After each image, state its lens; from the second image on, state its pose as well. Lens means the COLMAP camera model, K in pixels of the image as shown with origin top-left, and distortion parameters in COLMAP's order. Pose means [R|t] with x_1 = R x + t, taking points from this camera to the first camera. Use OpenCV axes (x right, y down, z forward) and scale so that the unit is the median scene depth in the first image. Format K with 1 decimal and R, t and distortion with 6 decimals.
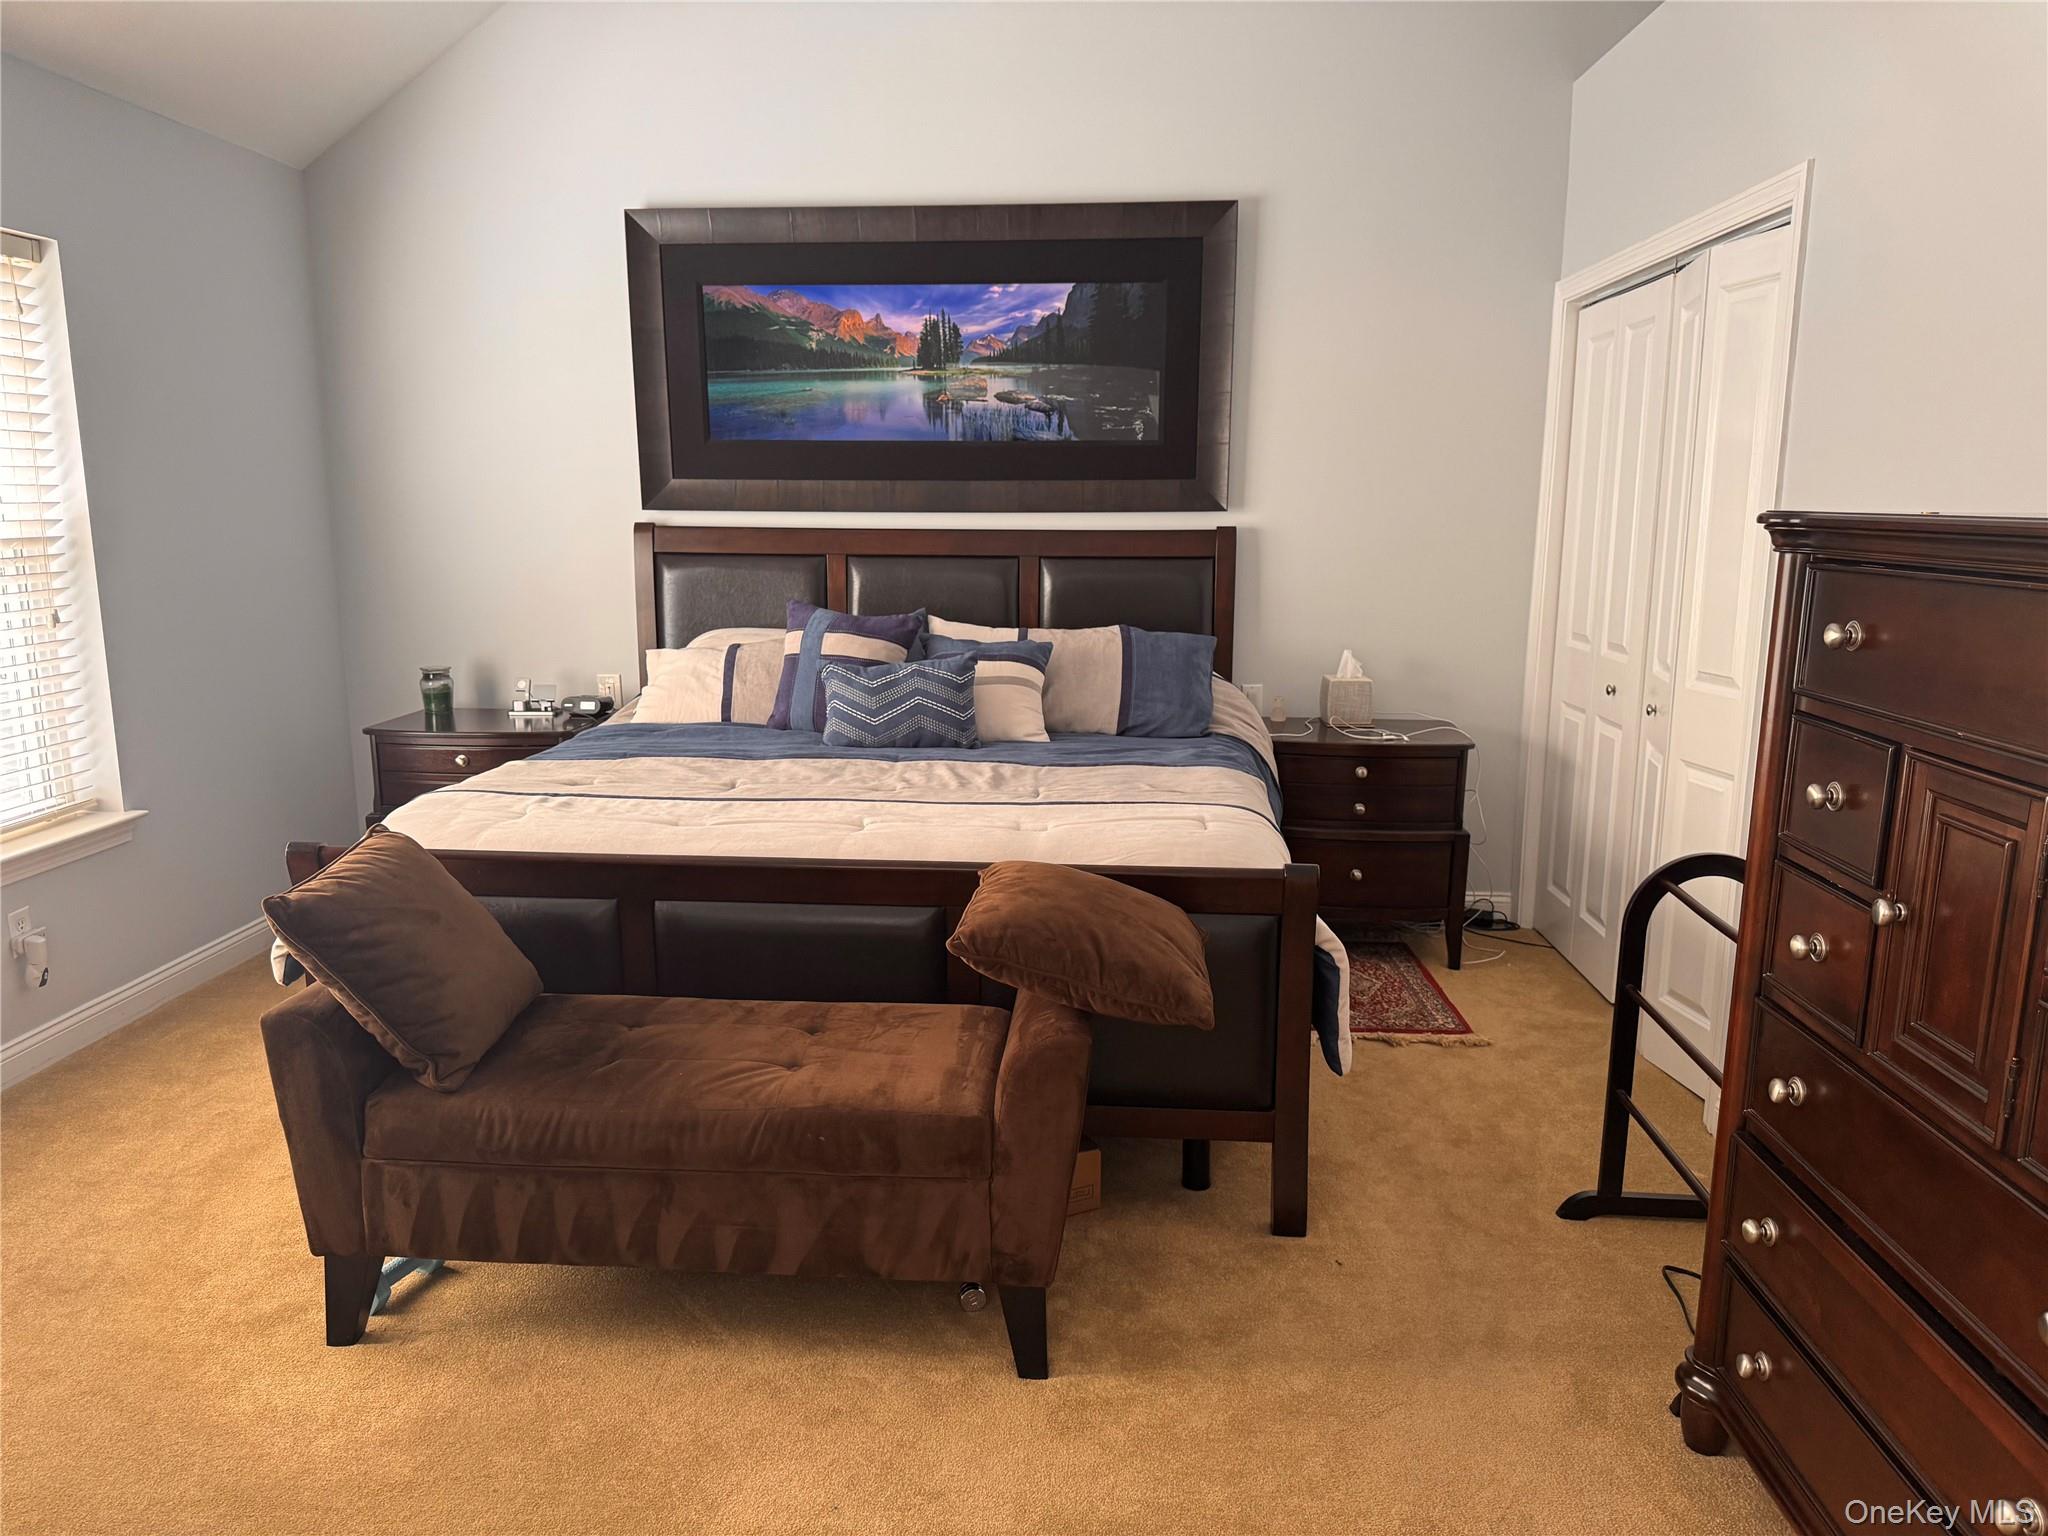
lens RADIAL K [[1431.1, 0, 1018.9], [0, 1431.1, 772.8], [0, 0, 1]] dist [0.126052, -0.194124]
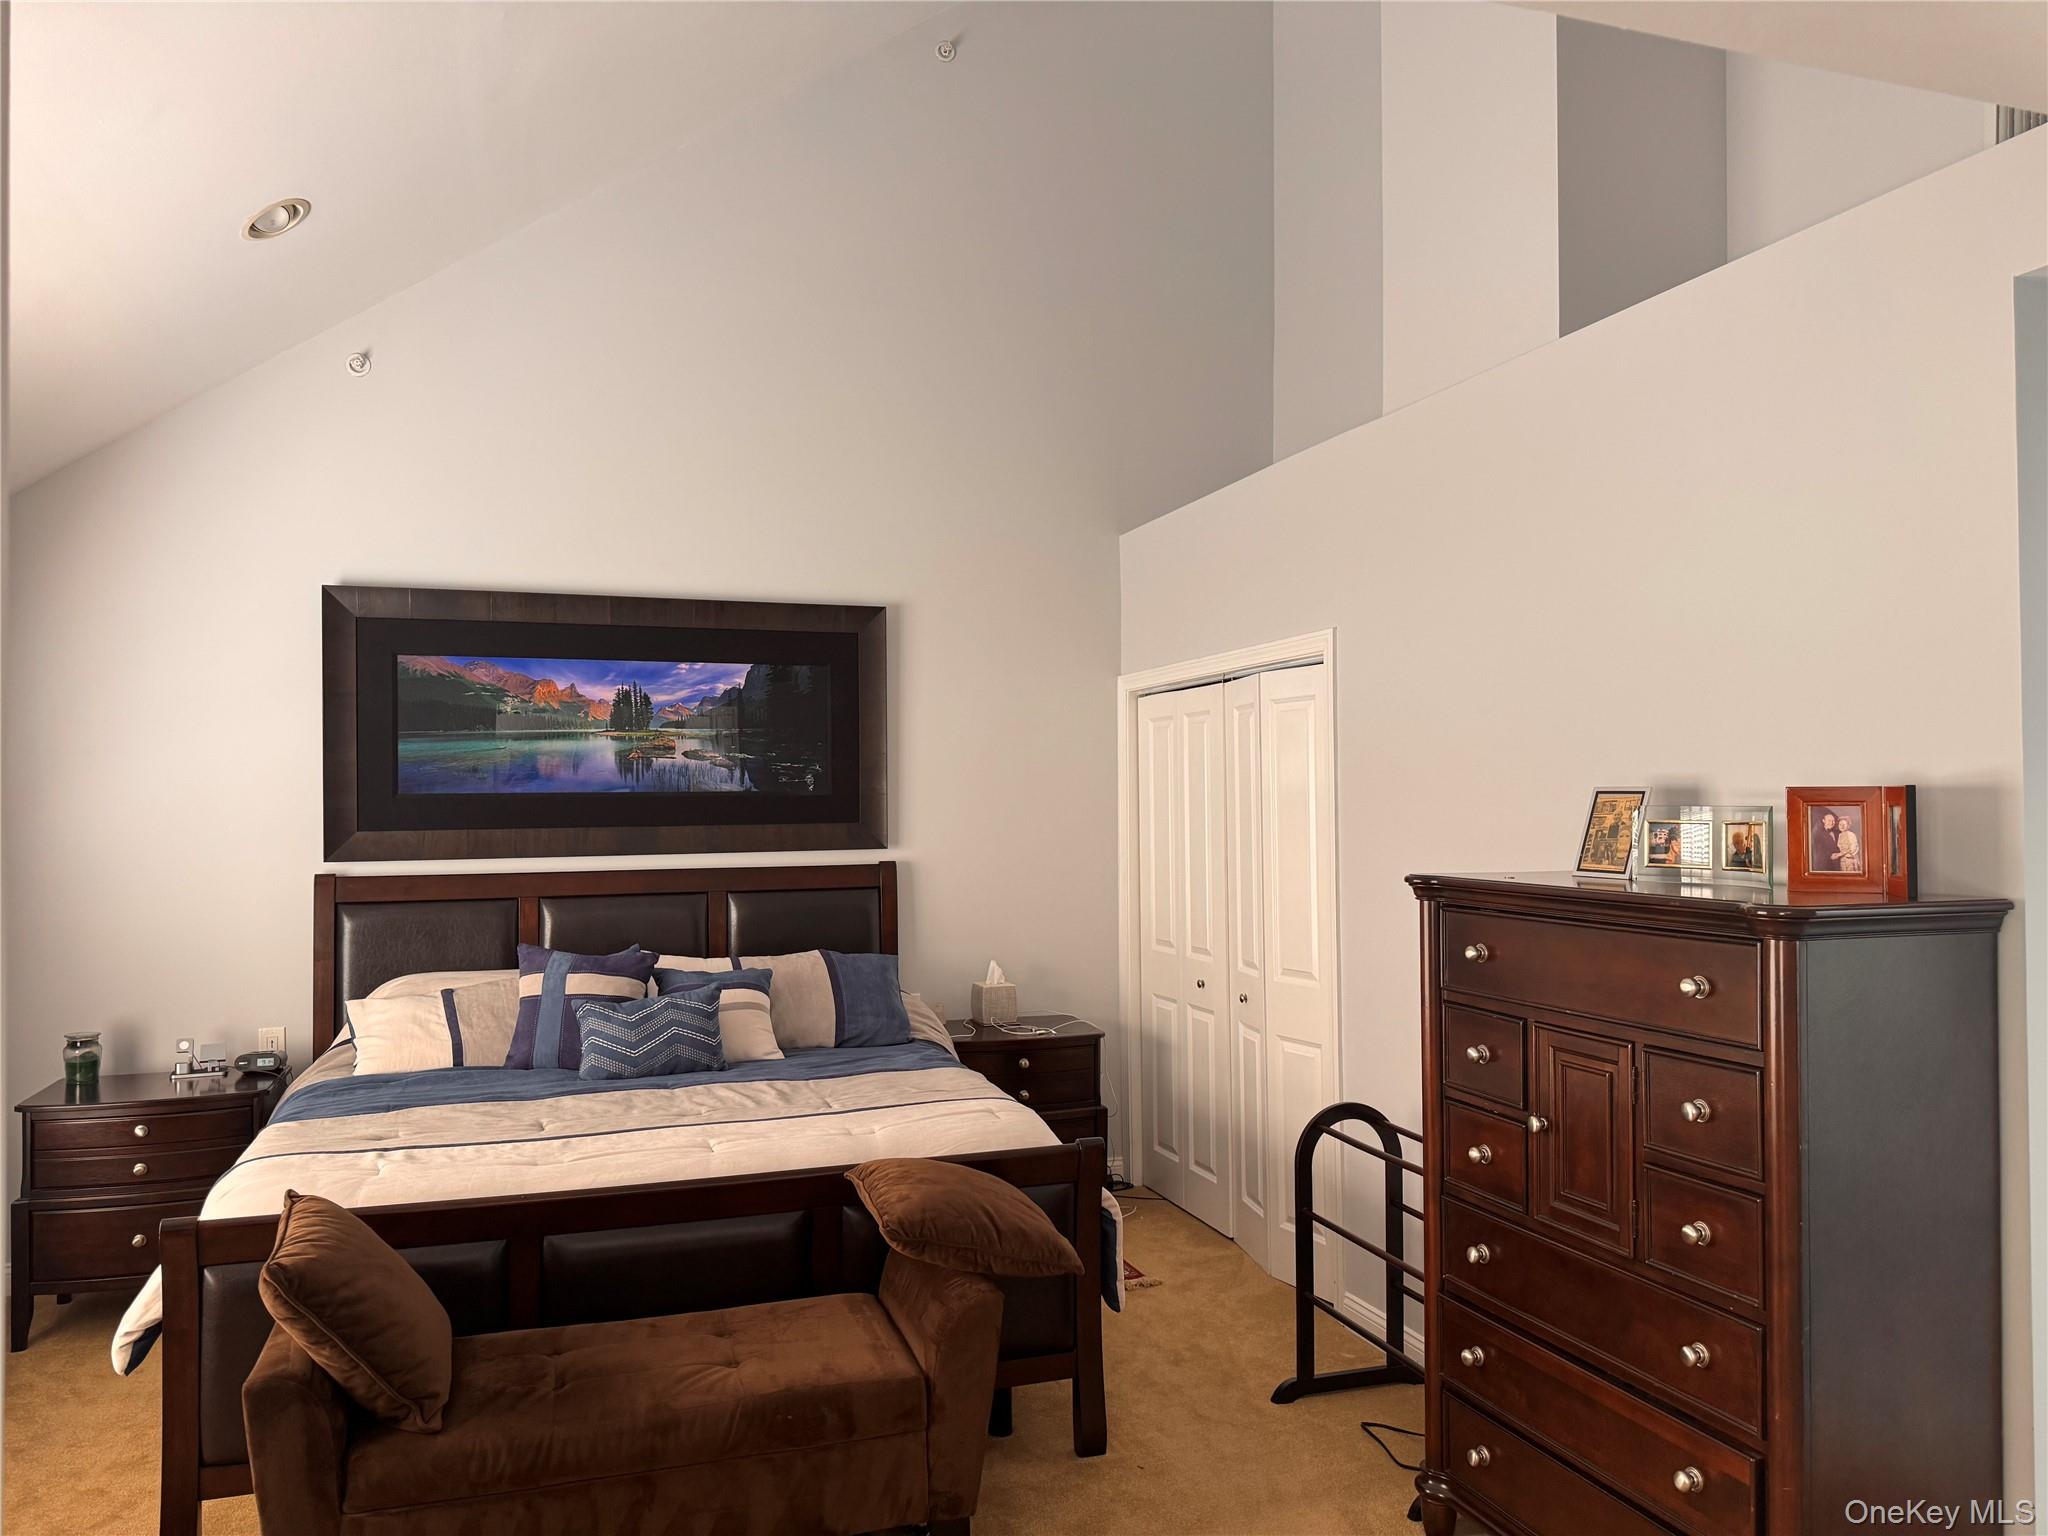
lens RADIAL K [[1431.1, 0, 1018.9], [0, 1431.1, 772.8], [0, 0, 1]] dist [0.126052, -0.194124]
pose [[0.924983, -0.003668, 0.379991, -0.245122], [0.081564, 0.978564, -0.189101, -0.012397], [-0.371152, 0.205909, 0.905455, -0.150327]]
